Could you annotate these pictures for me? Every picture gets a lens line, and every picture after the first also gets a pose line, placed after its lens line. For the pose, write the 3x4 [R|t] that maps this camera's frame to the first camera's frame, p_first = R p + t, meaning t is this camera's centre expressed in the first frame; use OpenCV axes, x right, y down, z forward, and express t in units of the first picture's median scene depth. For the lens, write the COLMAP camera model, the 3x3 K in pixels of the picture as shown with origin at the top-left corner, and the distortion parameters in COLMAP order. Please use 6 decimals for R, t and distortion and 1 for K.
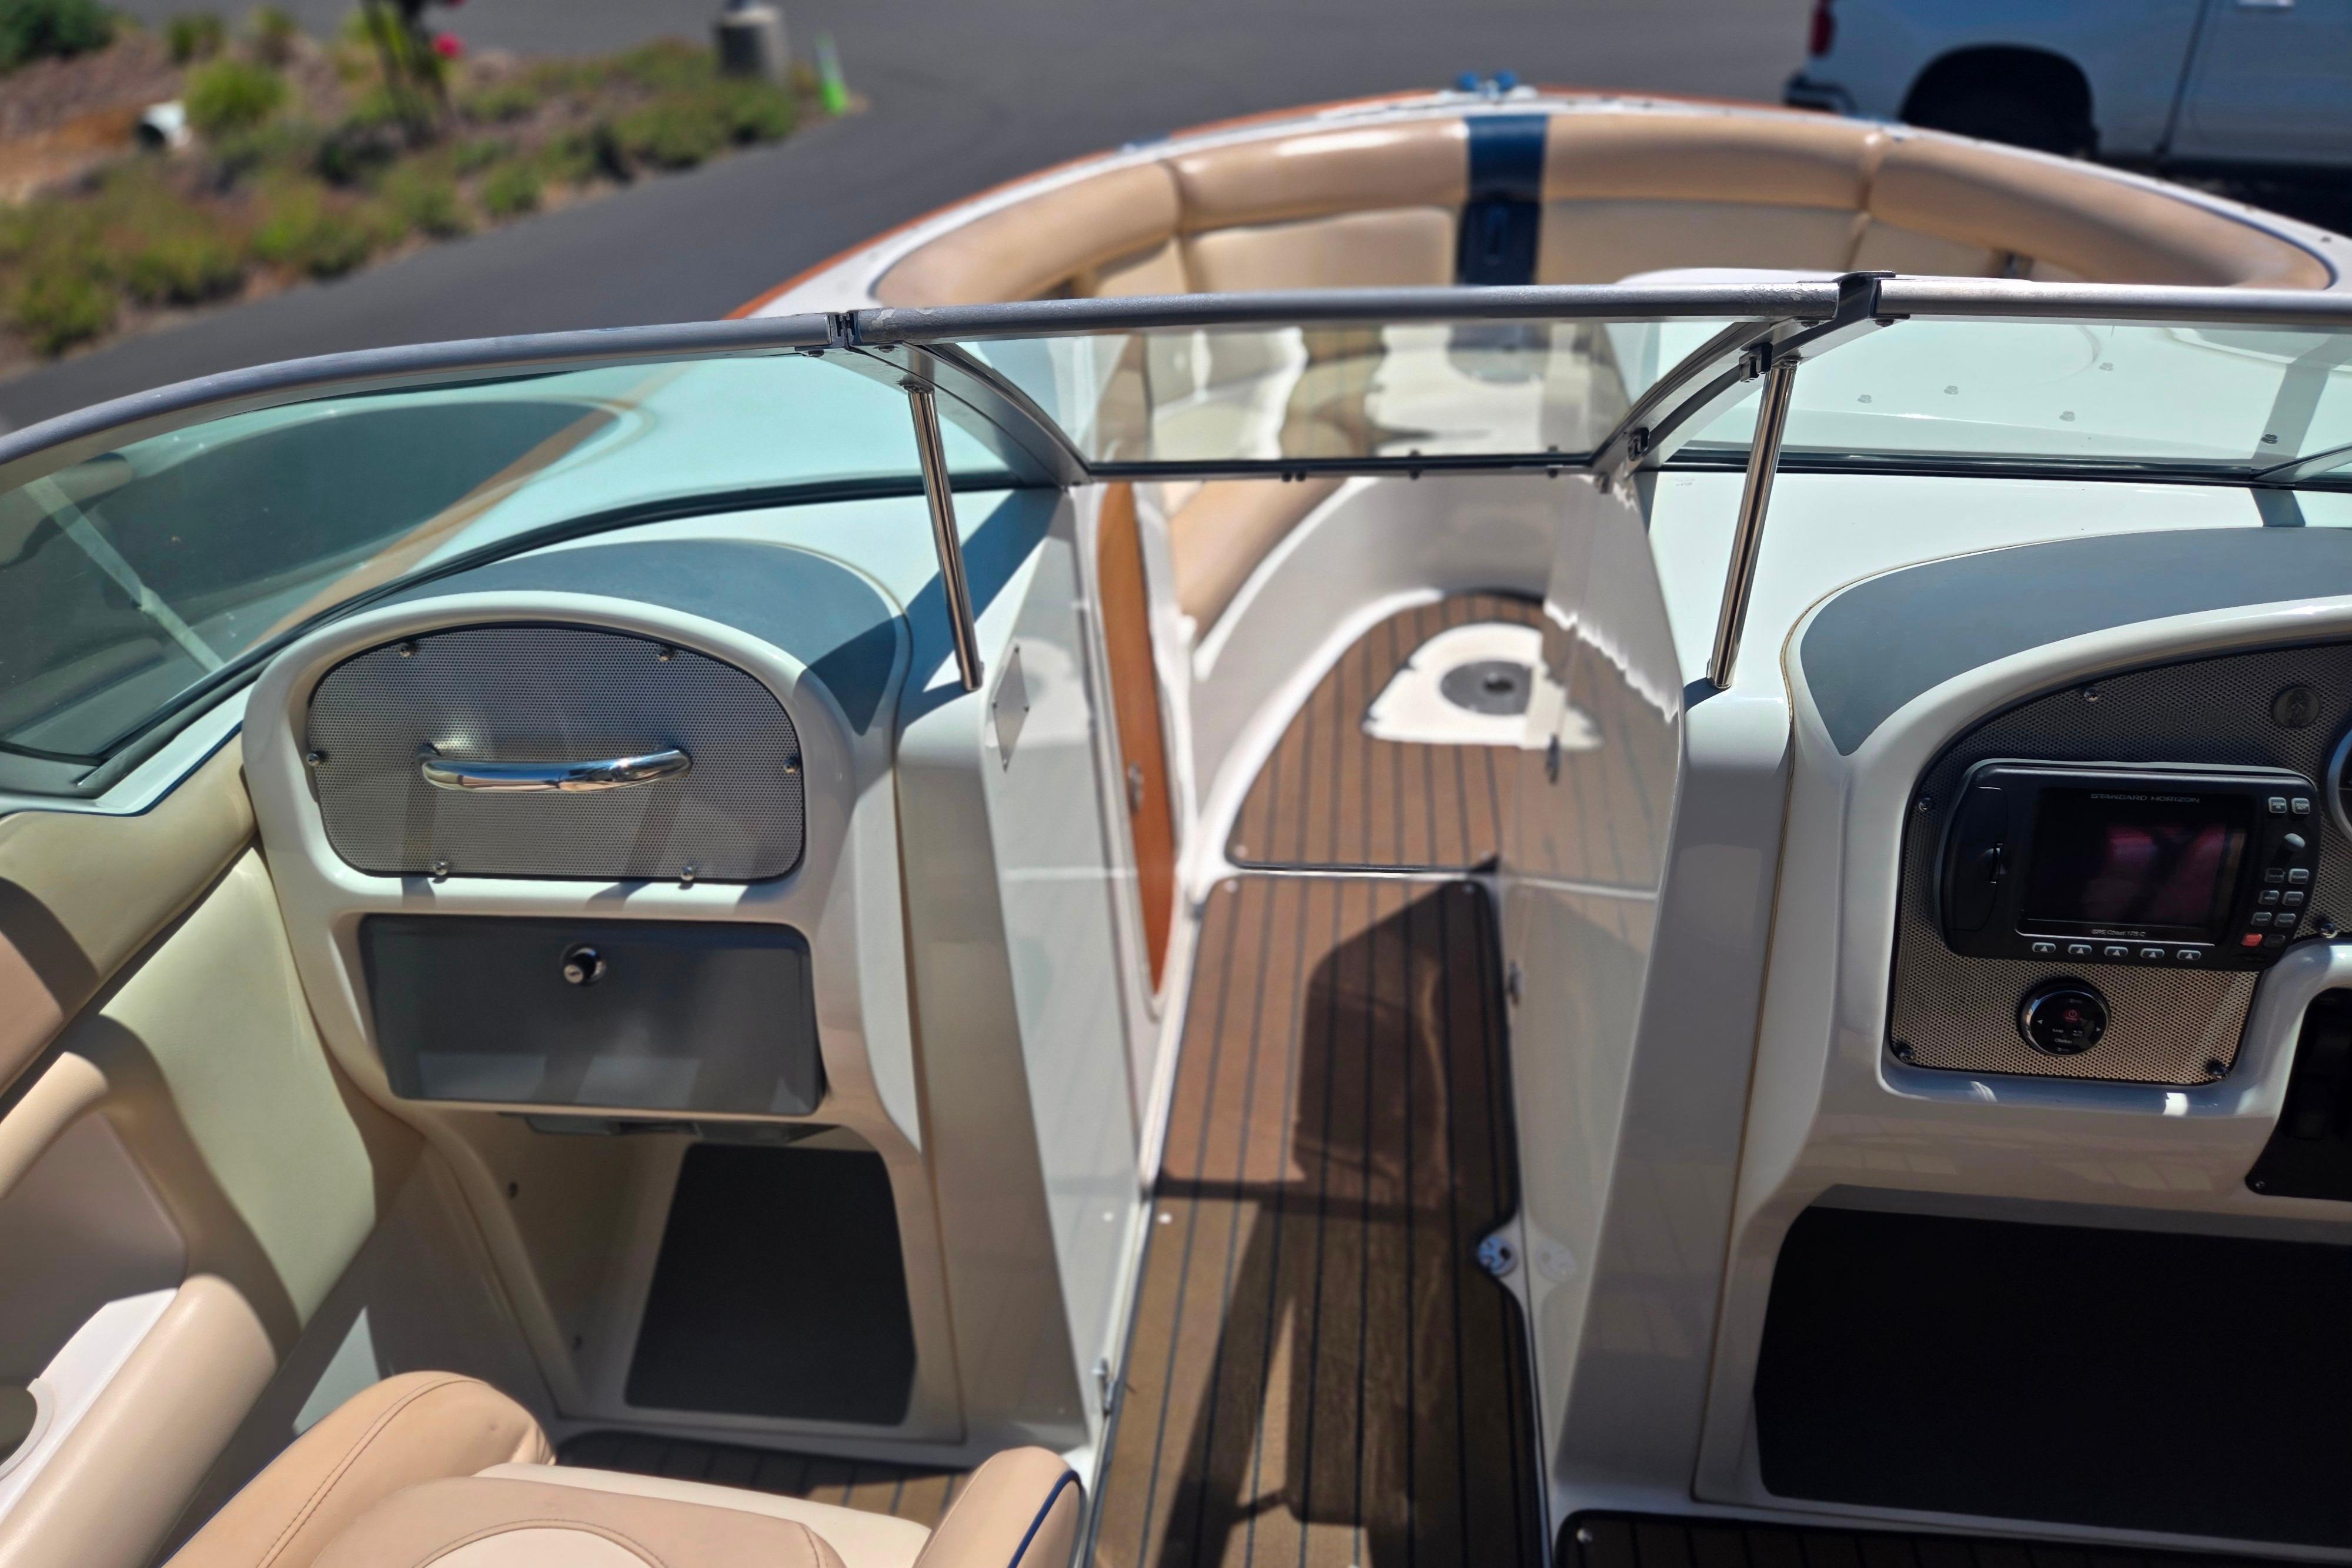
lens RADIAL K [[1544.7, 0, 1183.0], [0, 1544.7, 795.3], [0, 0, 1]] dist [0.055679, -0.045950]
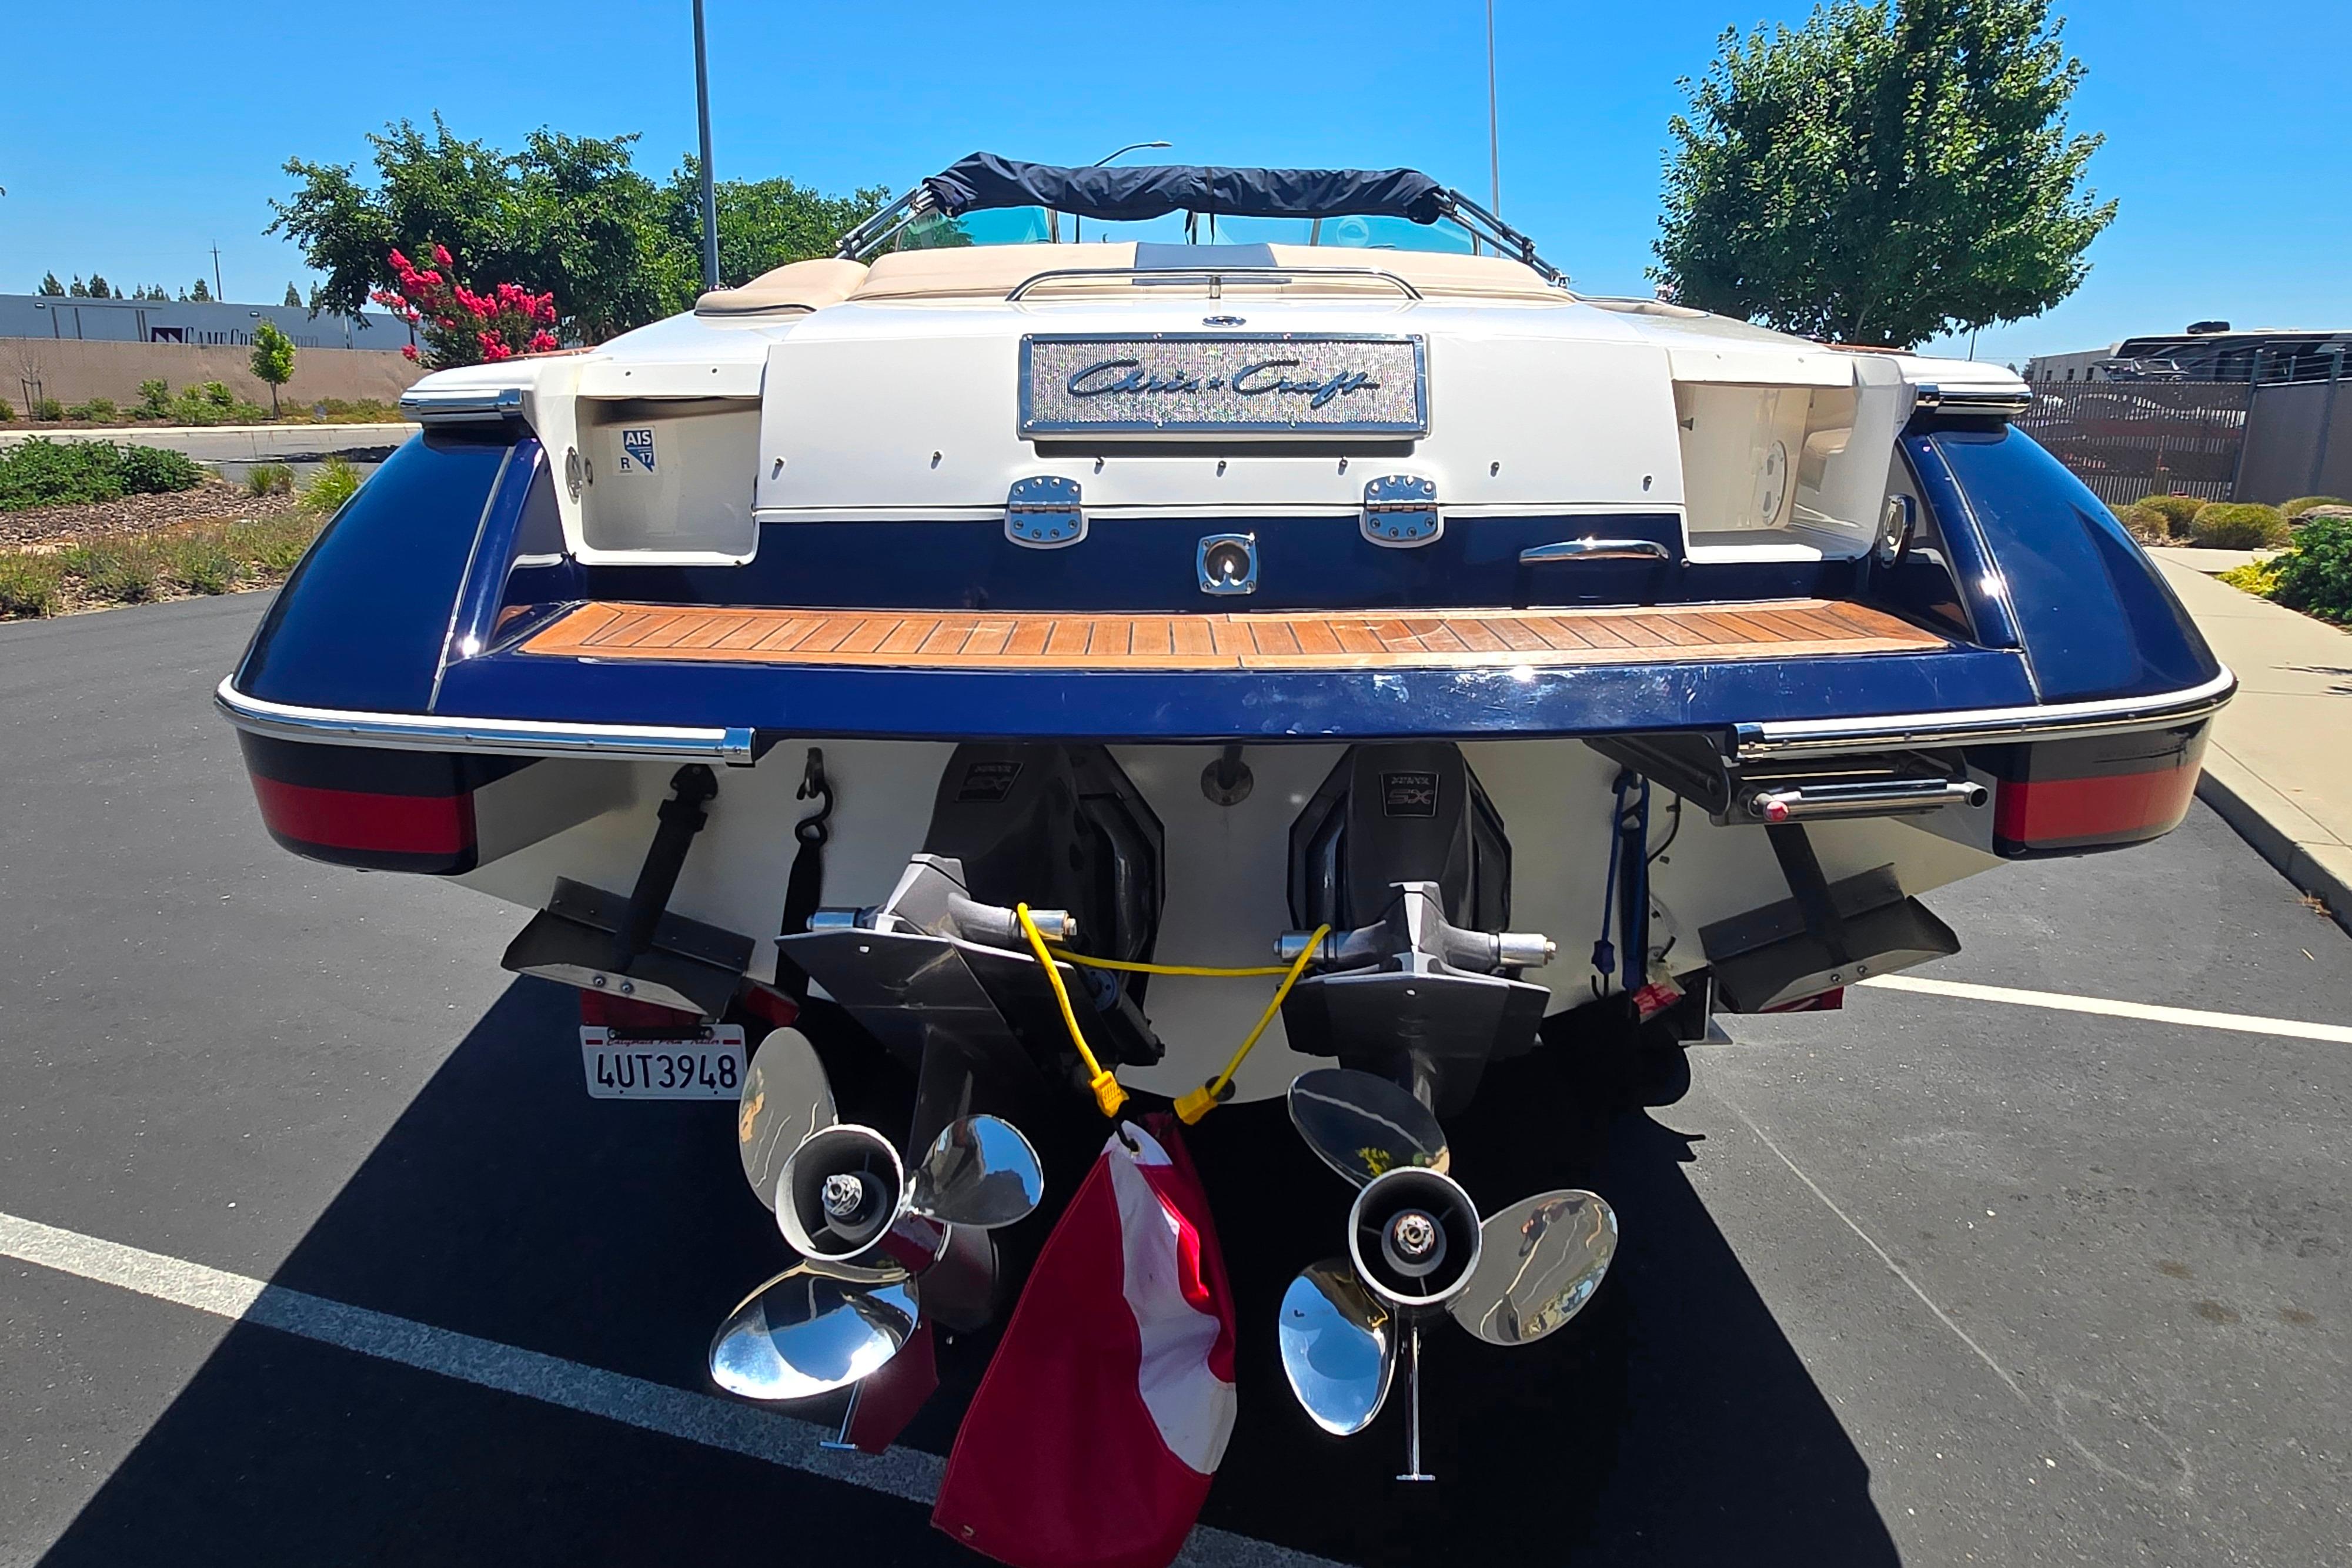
lens RADIAL K [[1573.8, 0, 1180.4], [0, 1573.8, 776.2], [0, 0, 1]] dist [0.050443, -0.044896]
pose [[0.990794, 0.010596, 0.134964, -0.513201], [0.038866, 0.932701, -0.358550, 3.072335], [-0.129680, 0.360495, 0.923703, -2.984229]]
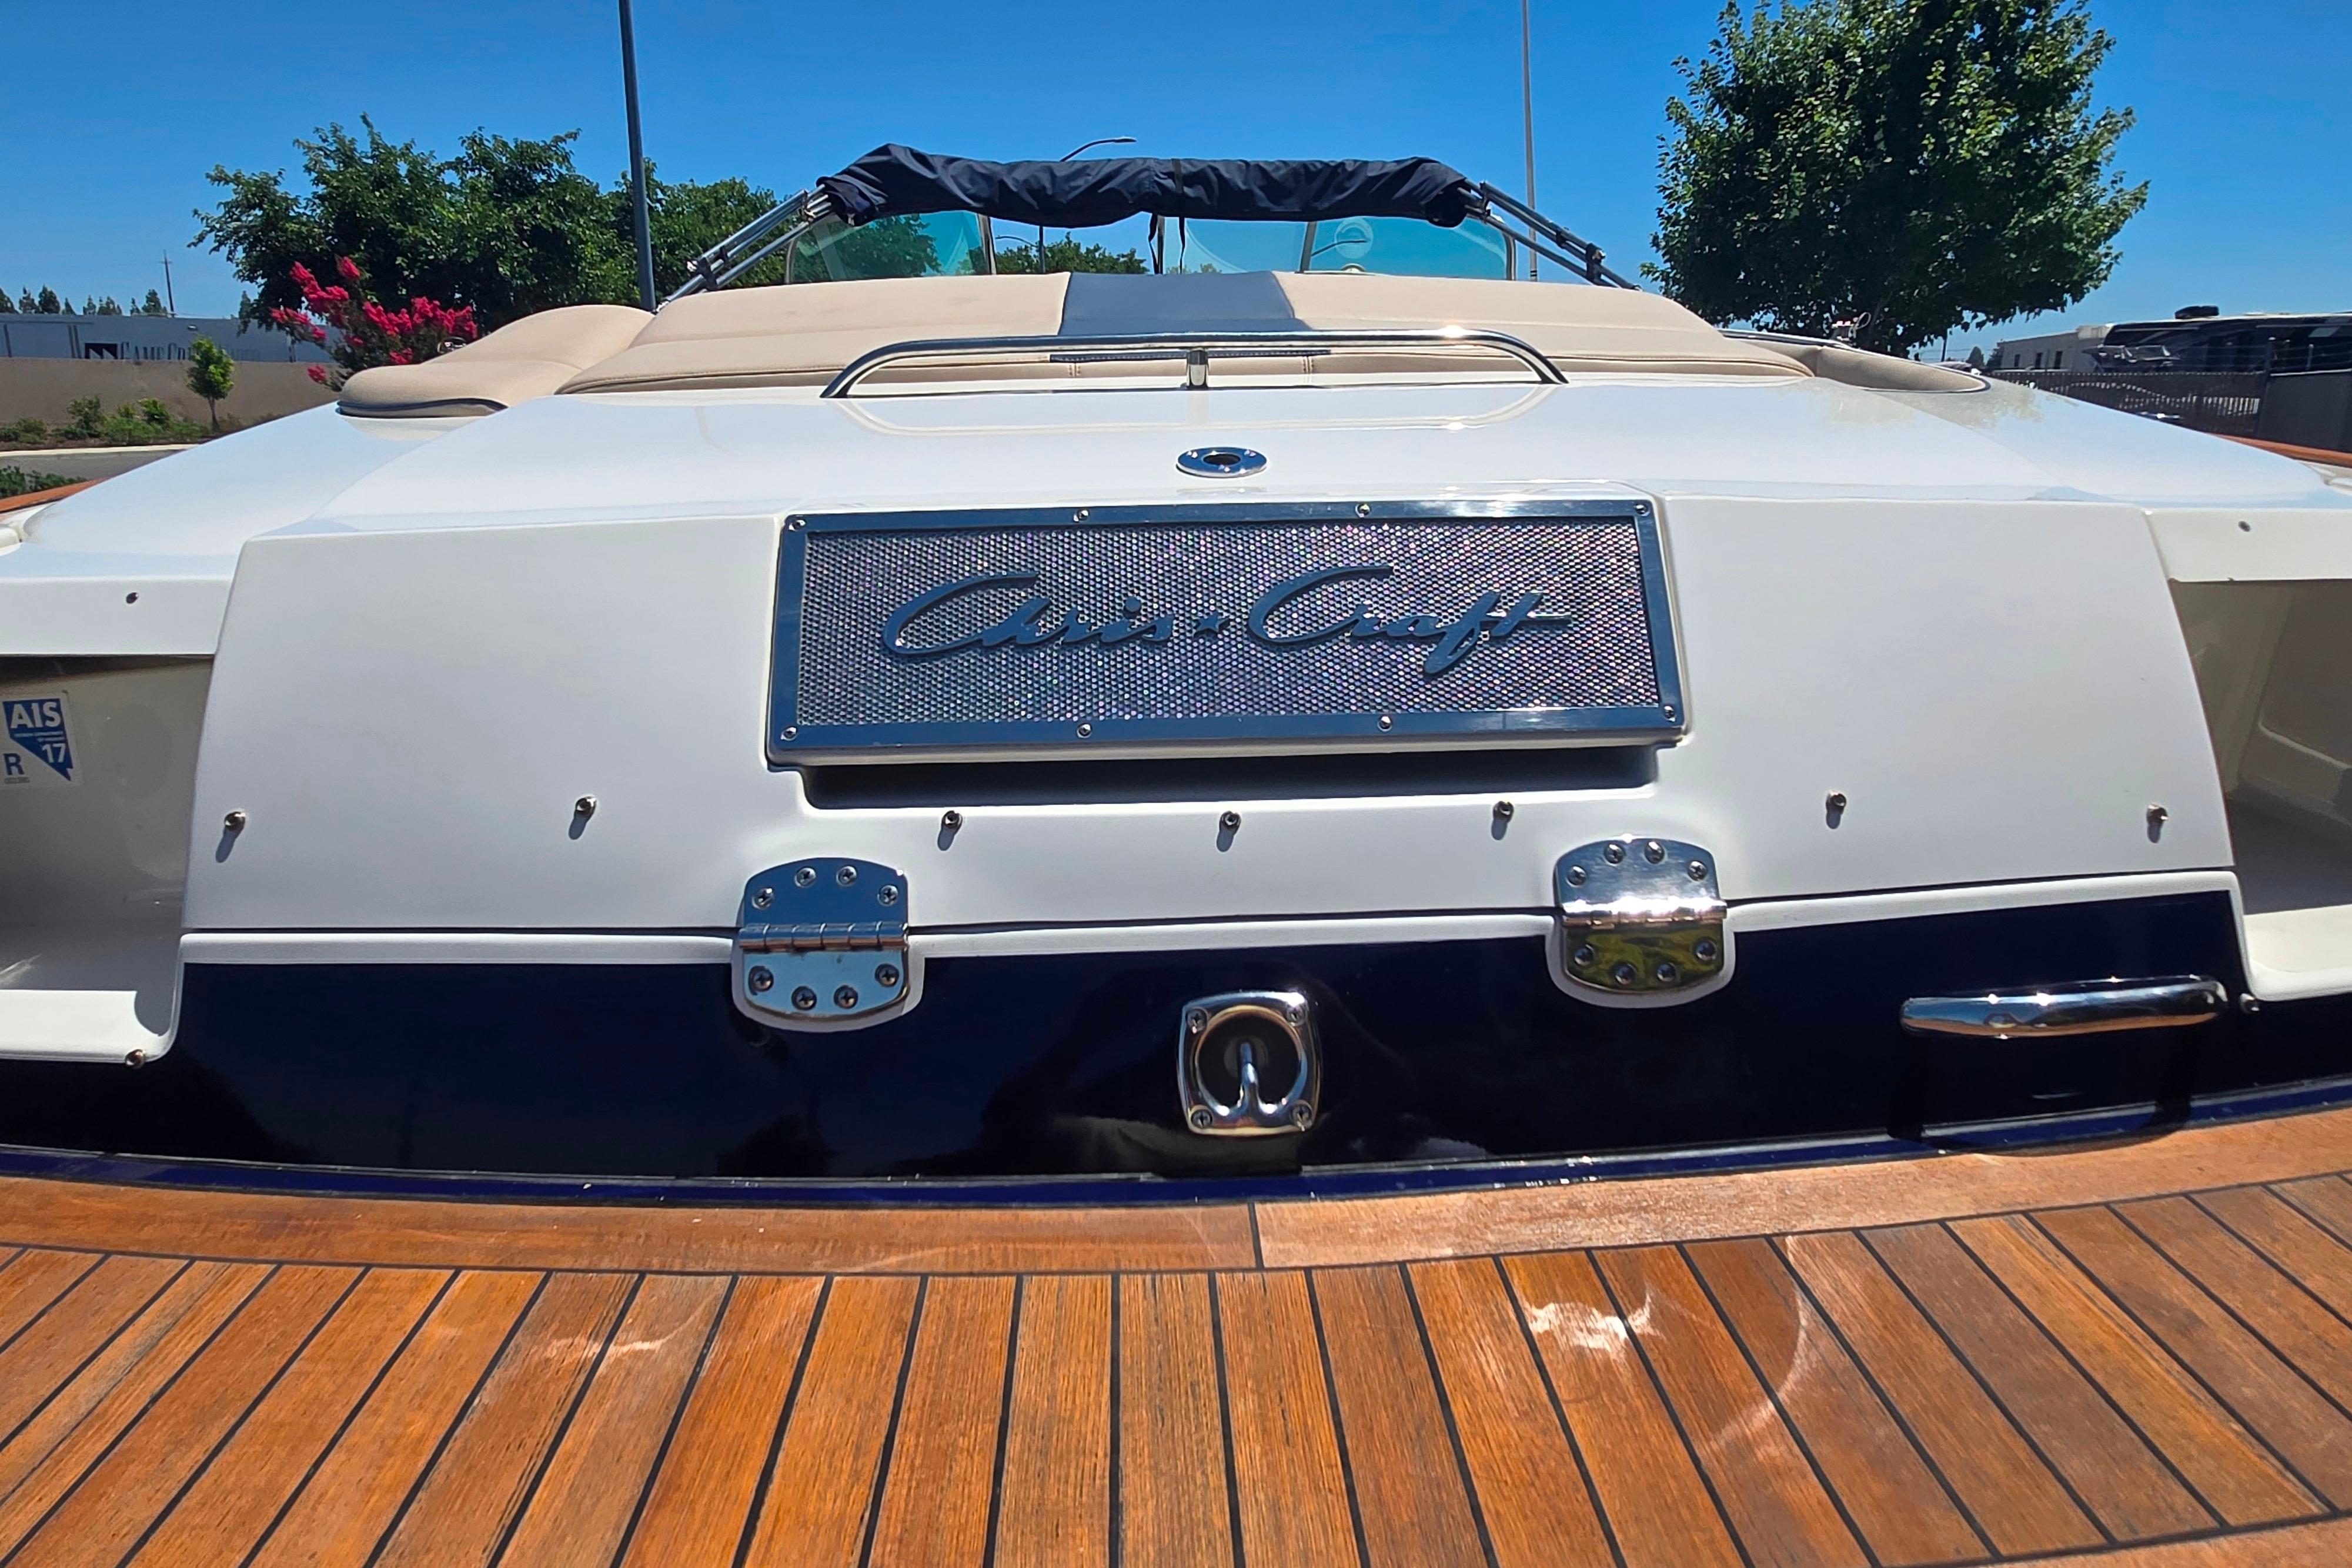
lens RADIAL K [[1553.4, 0, 1179.3], [0, 1553.4, 759.6], [0, 0, 1]] dist [0.033078, -0.028033]
pose [[0.988855, -0.007866, 0.148676, -0.363614], [0.061387, 0.931311, -0.359014, 2.326565], [-0.135639, 0.364140, 0.921414, -2.160939]]
